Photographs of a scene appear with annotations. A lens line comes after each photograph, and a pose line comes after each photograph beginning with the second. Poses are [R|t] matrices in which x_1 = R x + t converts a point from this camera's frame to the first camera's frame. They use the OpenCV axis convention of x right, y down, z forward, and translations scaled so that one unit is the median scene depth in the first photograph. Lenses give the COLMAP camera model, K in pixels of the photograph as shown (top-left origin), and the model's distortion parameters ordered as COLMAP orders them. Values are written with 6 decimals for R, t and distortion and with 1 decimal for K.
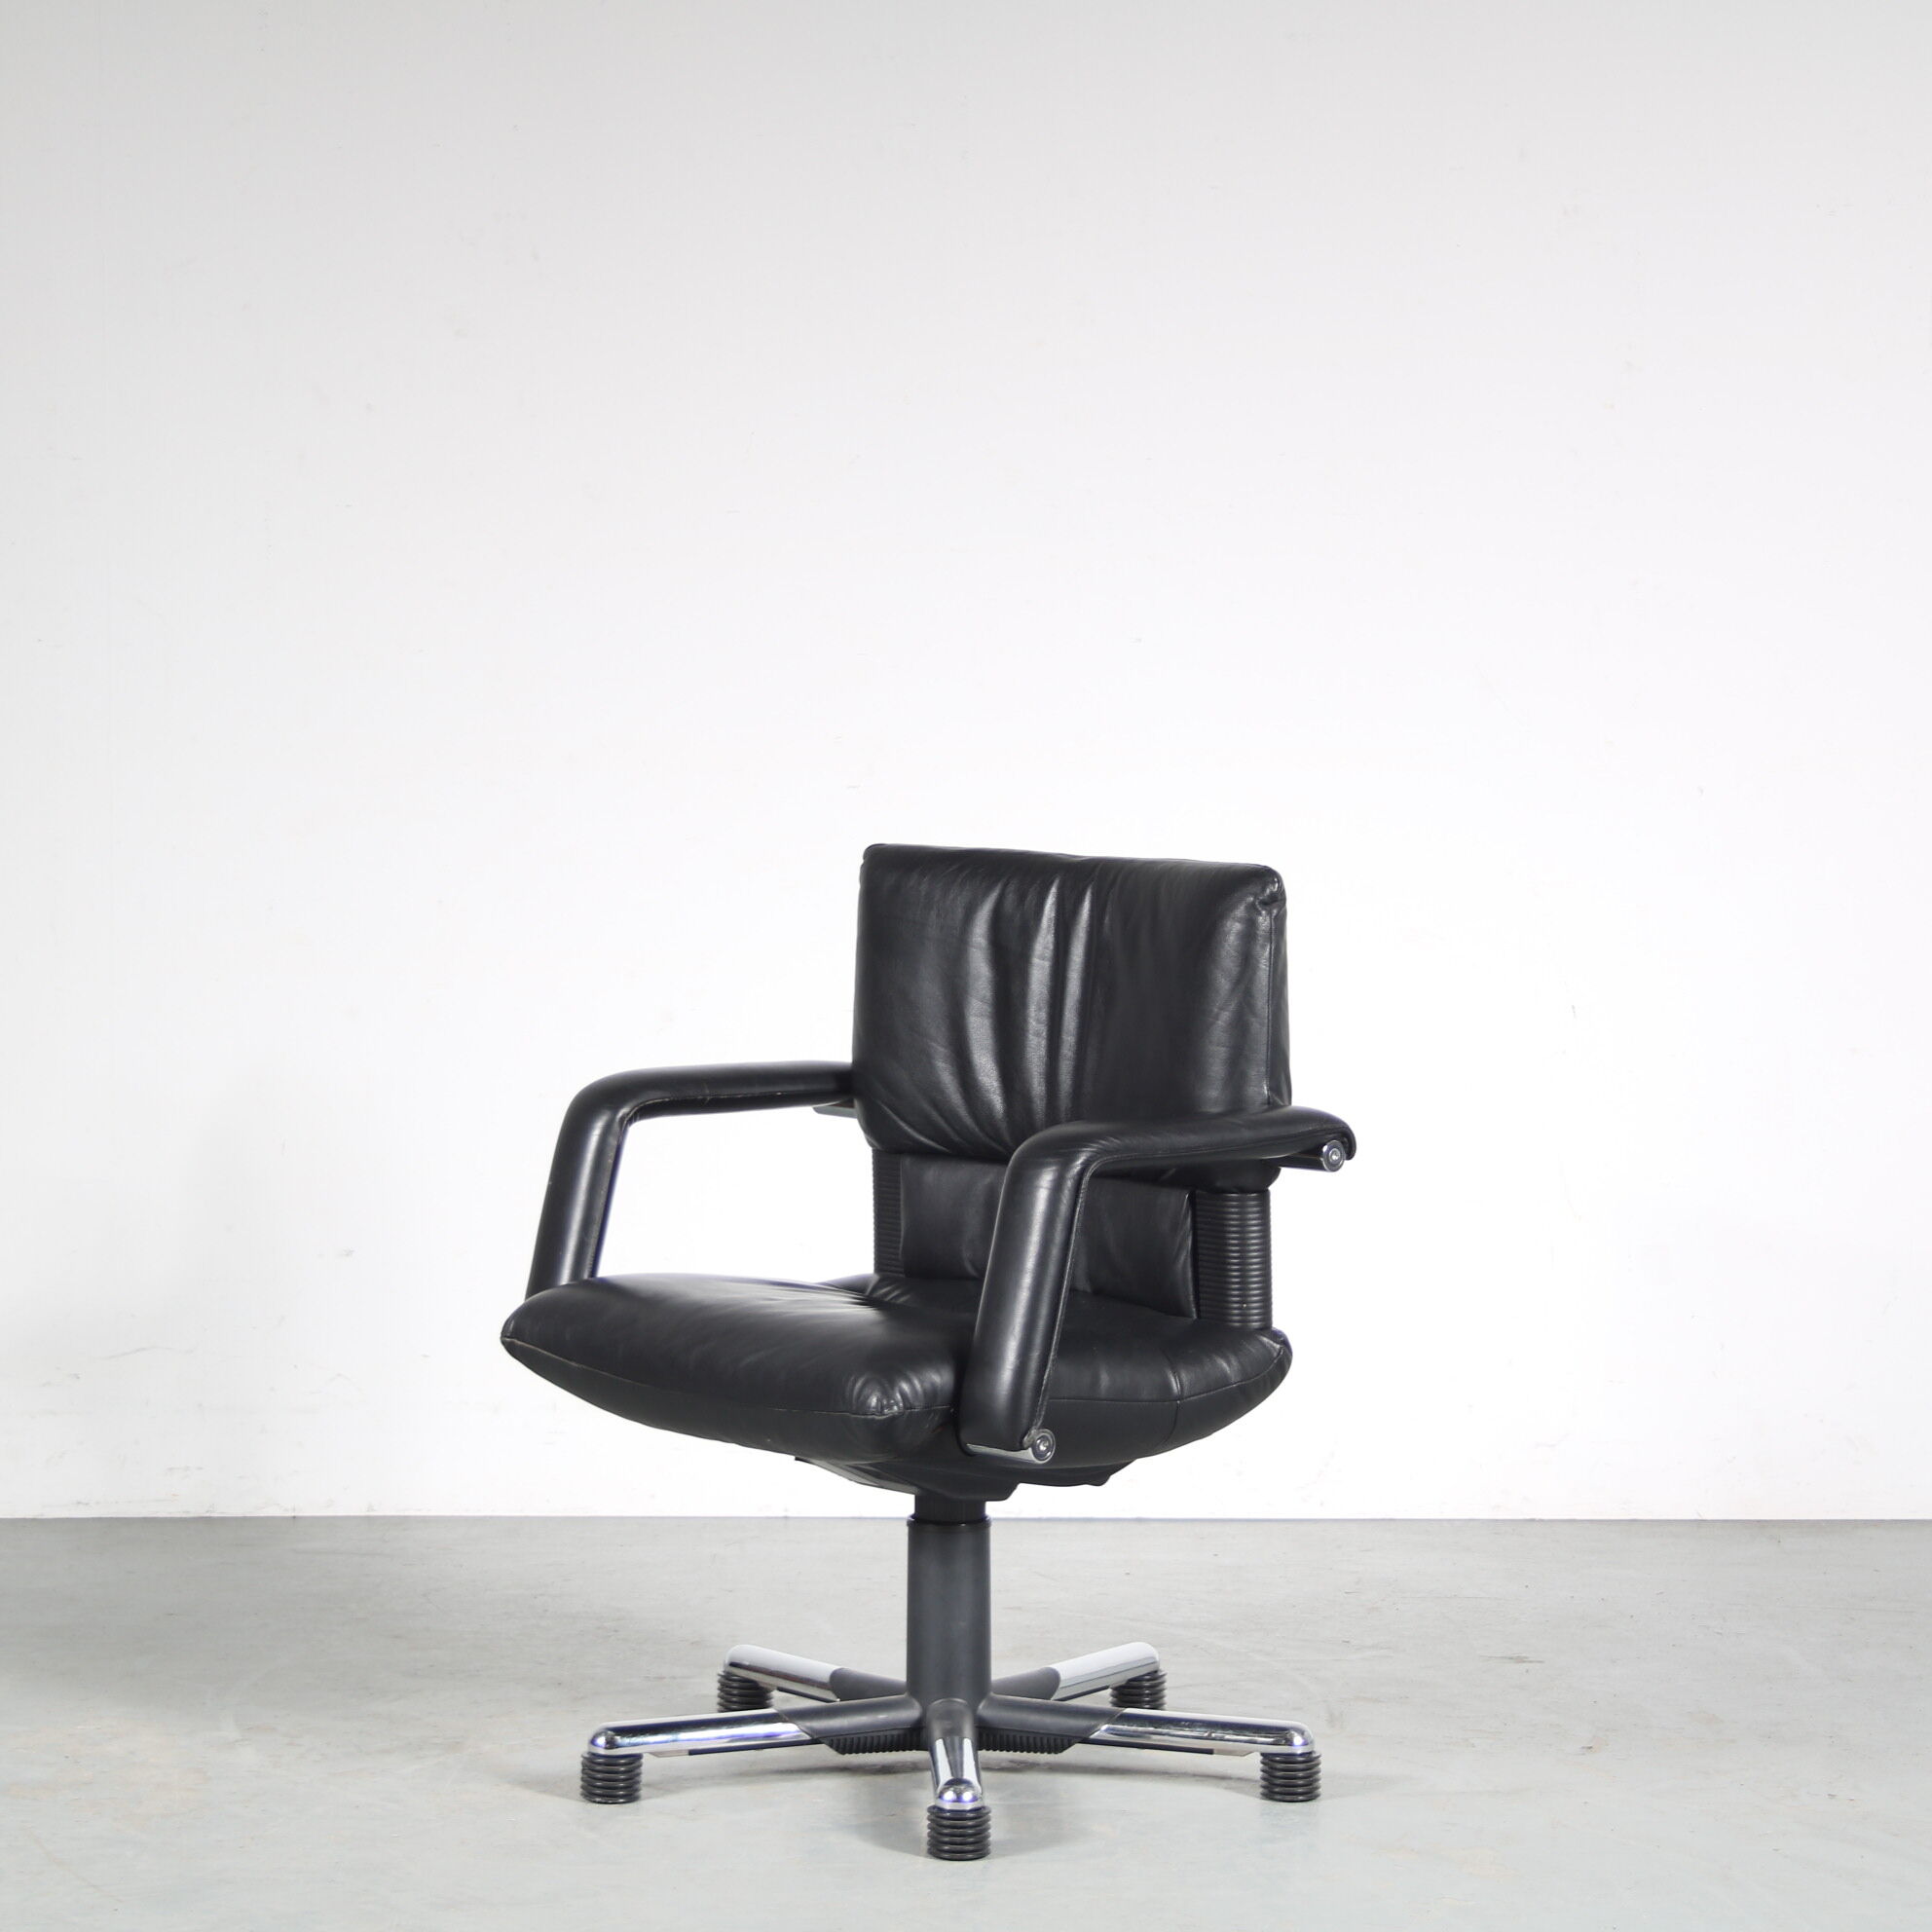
lens RADIAL K [[6105.6, 0, 967.3], [0, 6105.6, 961.3], [0, 0, 1]] dist [0.074802, 0.000000]
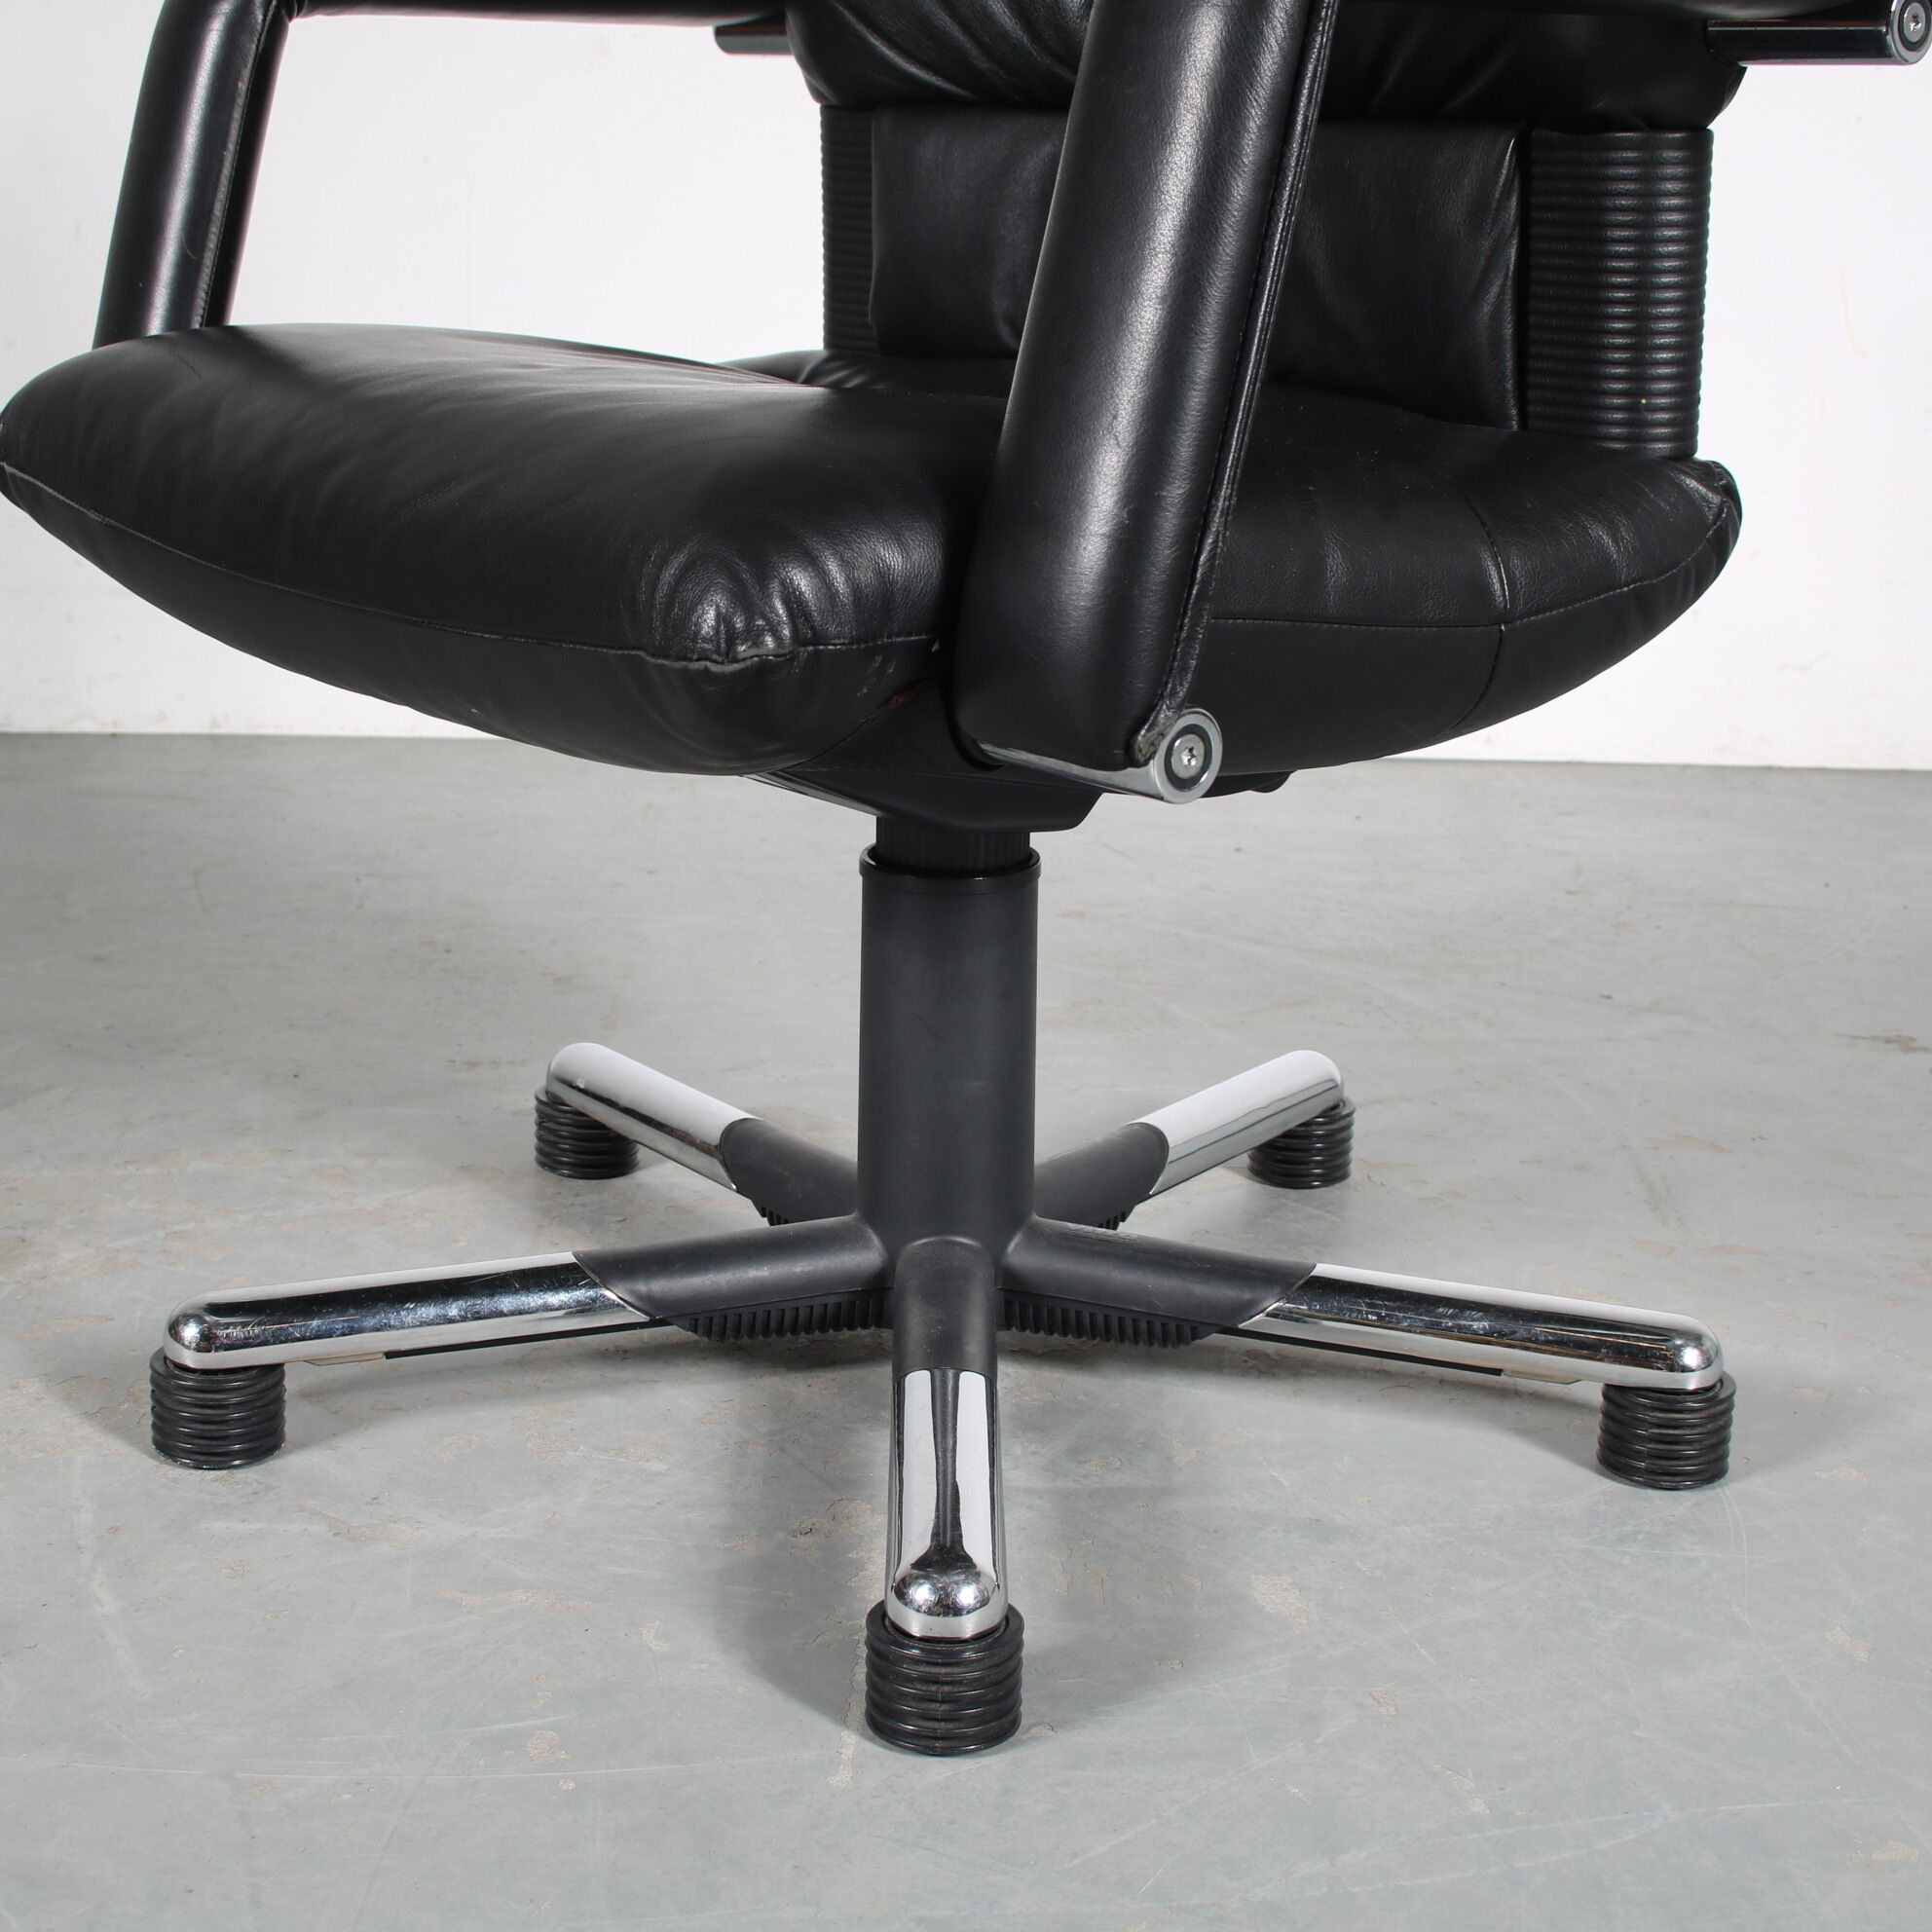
lens RADIAL K [[3023.5, 0, 955.4], [0, 3023.5, 984.5], [0, 0, 1]] dist [-0.081721, 0.000000]
pose [[0.999544, 0.019848, -0.022759, 0.002875], [-0.014746, 0.978503, 0.205705, 0.052817], [0.026353, -0.205275, 0.978349, 0.769885]]
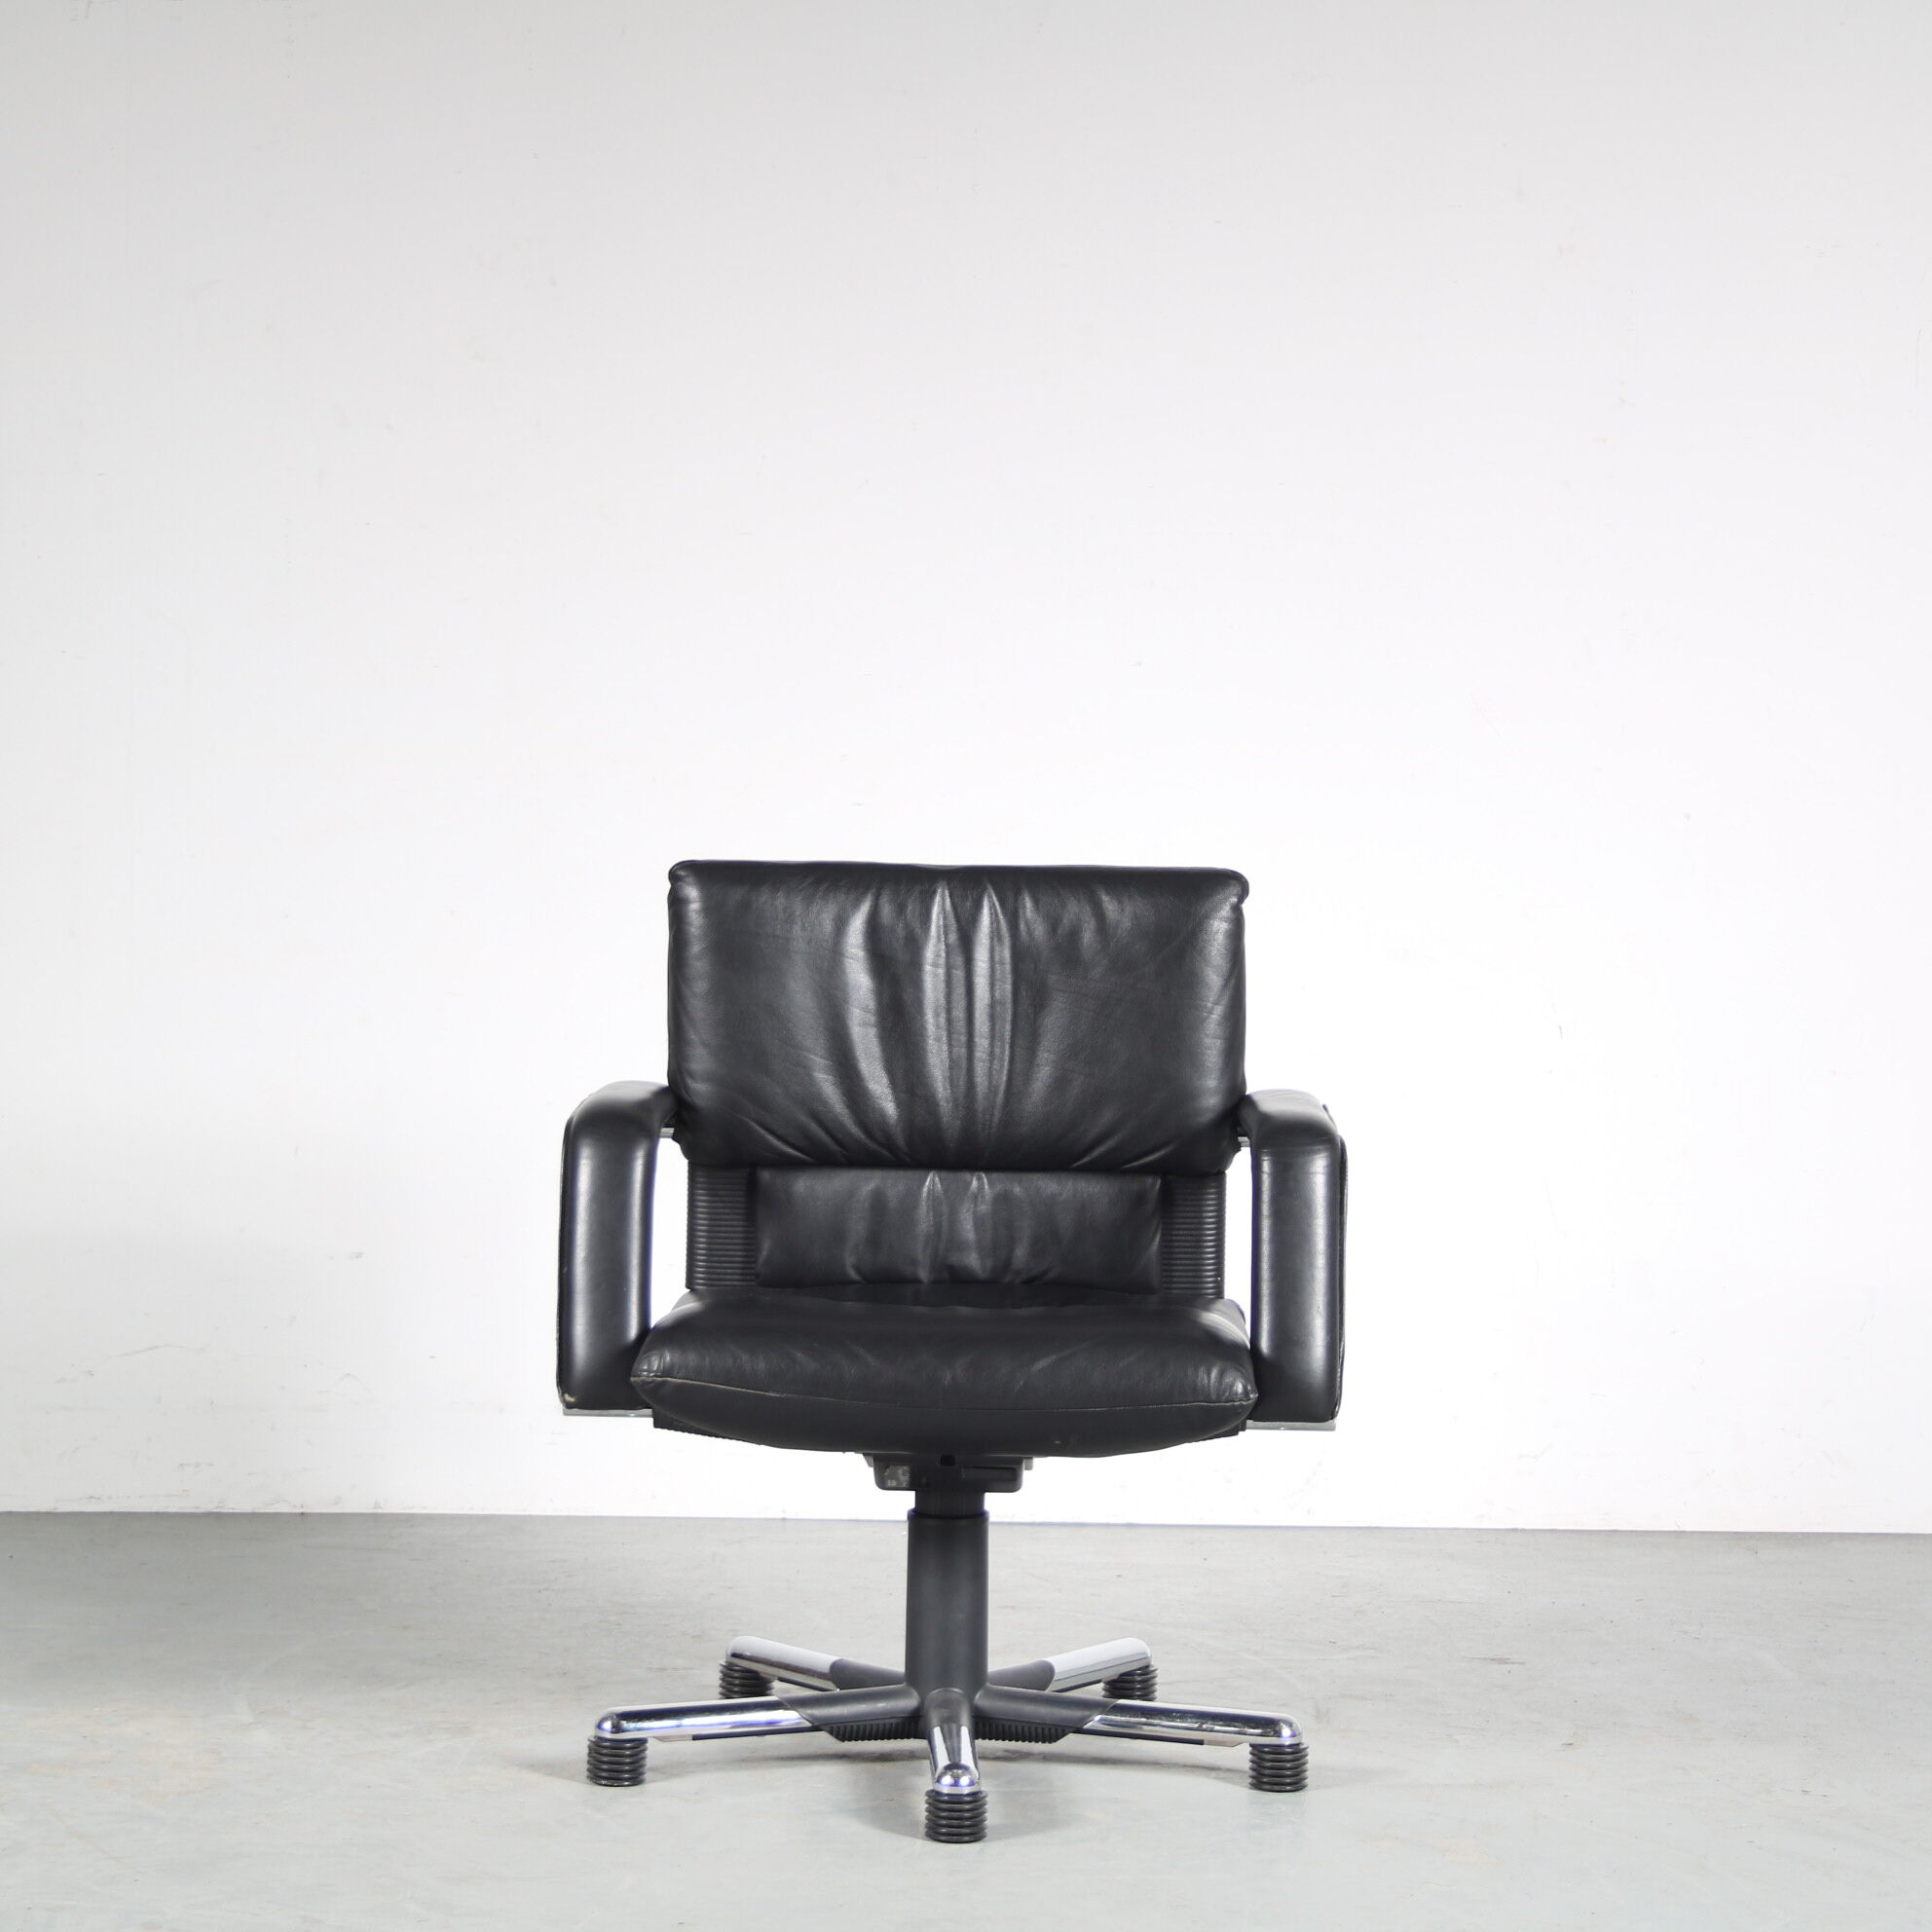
lens RADIAL K [[6105.6, 0, 965.6], [0, 6105.6, 983.8], [0, 0, 1]] dist [0.074802, 0.000000]
pose [[0.999934, 0.011041, 0.003113, -0.004262], [-0.011029, 0.999931, -0.003925, 0.006337], [-0.003156, 0.003890, 0.999987, -0.026086]]
